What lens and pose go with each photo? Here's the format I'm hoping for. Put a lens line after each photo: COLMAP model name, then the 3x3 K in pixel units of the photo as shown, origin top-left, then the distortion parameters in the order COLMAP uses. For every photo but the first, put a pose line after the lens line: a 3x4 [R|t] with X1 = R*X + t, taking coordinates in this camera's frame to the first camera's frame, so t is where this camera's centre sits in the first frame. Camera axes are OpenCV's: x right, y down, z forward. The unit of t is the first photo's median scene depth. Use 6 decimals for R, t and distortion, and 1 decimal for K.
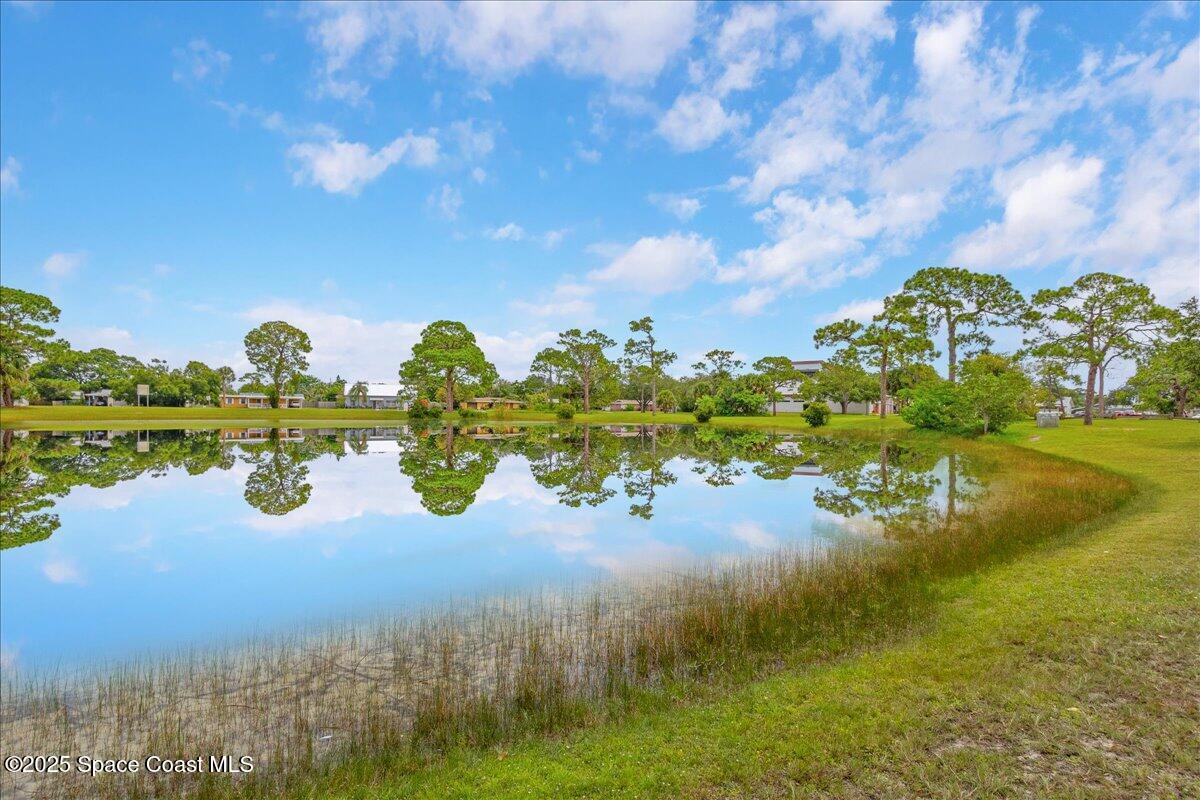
lens RADIAL K [[488.4, 0, 600.5], [0, 488.4, 401.2], [0, 0, 1]] dist [0.004621, -0.000091]
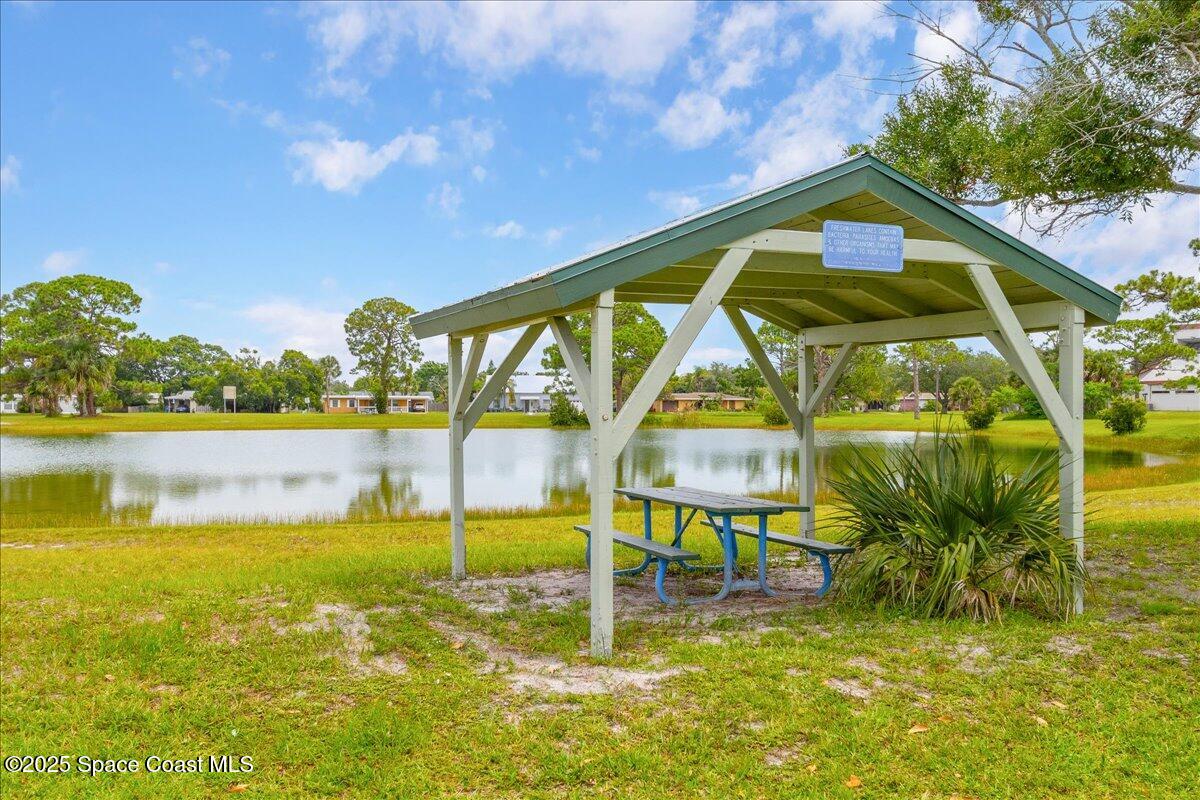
lens RADIAL K [[582.5, 0, 601.6], [0, 582.5, 400.8], [0, 0, 1]] dist [0.003134, 0.000781]
pose [[0.983953, -0.015256, -0.177773, -0.215491], [0.014231, 0.999874, -0.007041, 0.006977], [0.177858, 0.004399, 0.984046, 0.223169]]
